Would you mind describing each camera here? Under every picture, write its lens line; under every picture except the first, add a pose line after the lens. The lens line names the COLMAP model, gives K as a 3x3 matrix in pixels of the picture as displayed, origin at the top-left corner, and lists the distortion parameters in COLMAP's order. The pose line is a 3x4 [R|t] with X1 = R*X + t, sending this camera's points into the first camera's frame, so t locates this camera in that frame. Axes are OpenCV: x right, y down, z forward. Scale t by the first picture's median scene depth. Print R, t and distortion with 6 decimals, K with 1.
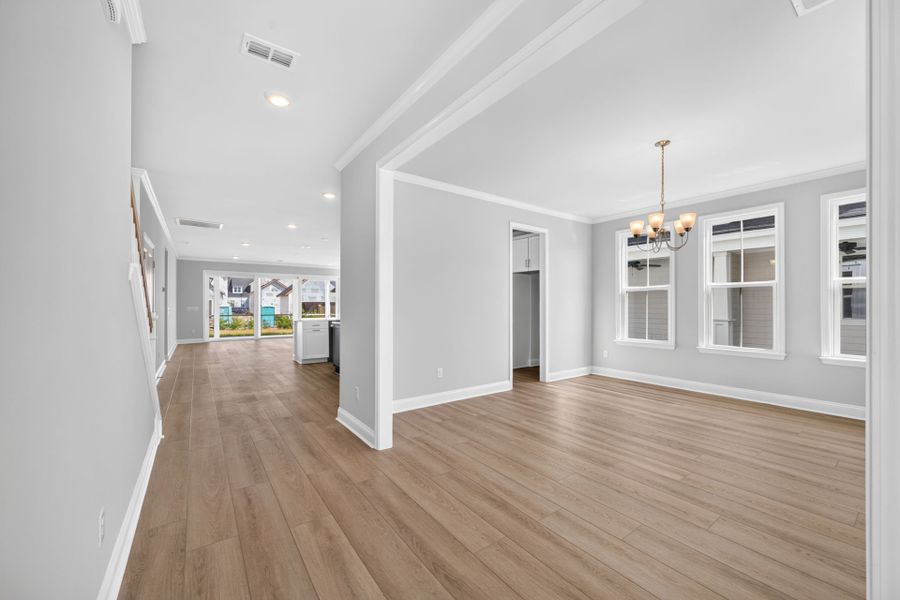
lens RADIAL K [[354.0, 0, 451.7], [0, 354.0, 303.9], [0, 0, 1]] dist [-0.002416, -0.000158]
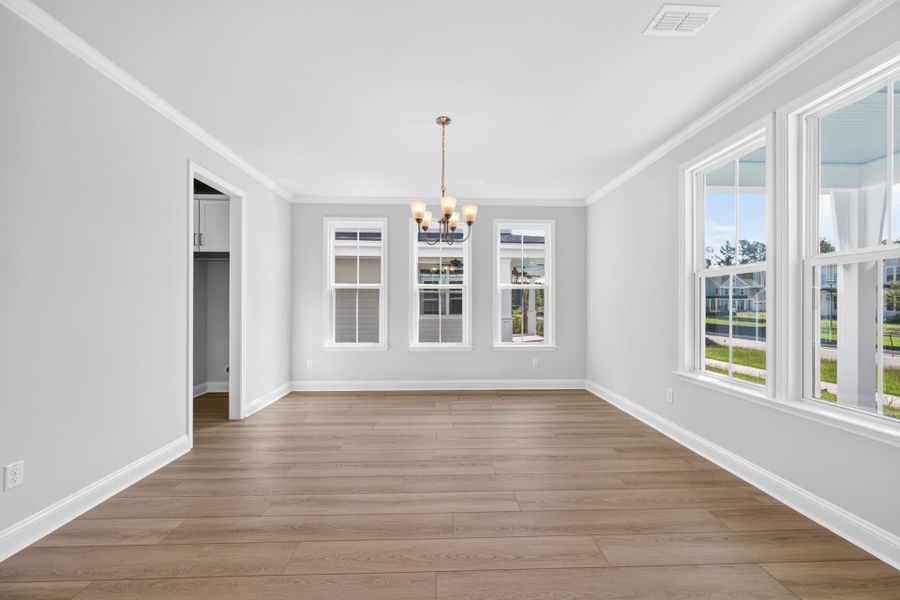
lens RADIAL K [[354.0, 0, 451.7], [0, 354.0, 303.9], [0, 0, 1]] dist [-0.002416, -0.000158]
pose [[0.554854, 0.003757, 0.831939, -0.078817], [-0.004842, 0.999987, -0.001286, 0.000984], [-0.831933, -0.003315, 0.554866, 0.317845]]
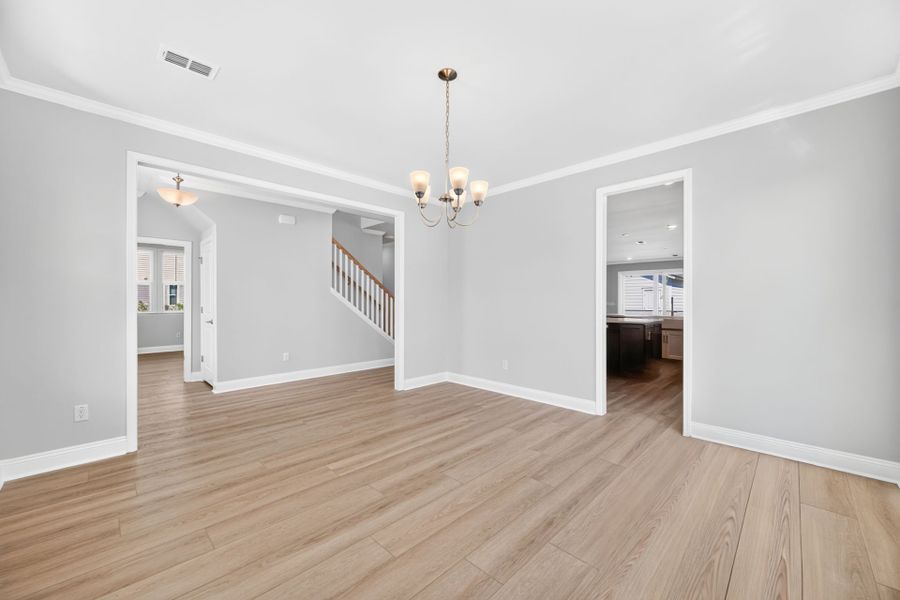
lens RADIAL K [[350.5, 0, 452.9], [0, 350.5, 301.1], [0, 0, 1]] dist [0.000744, 0.000202]
pose [[0.172328, 0.003137, -0.985035, 0.838136], [0.001898, 0.999992, 0.003517, 0.000016], [0.985038, -0.002475, 0.172321, 0.572468]]
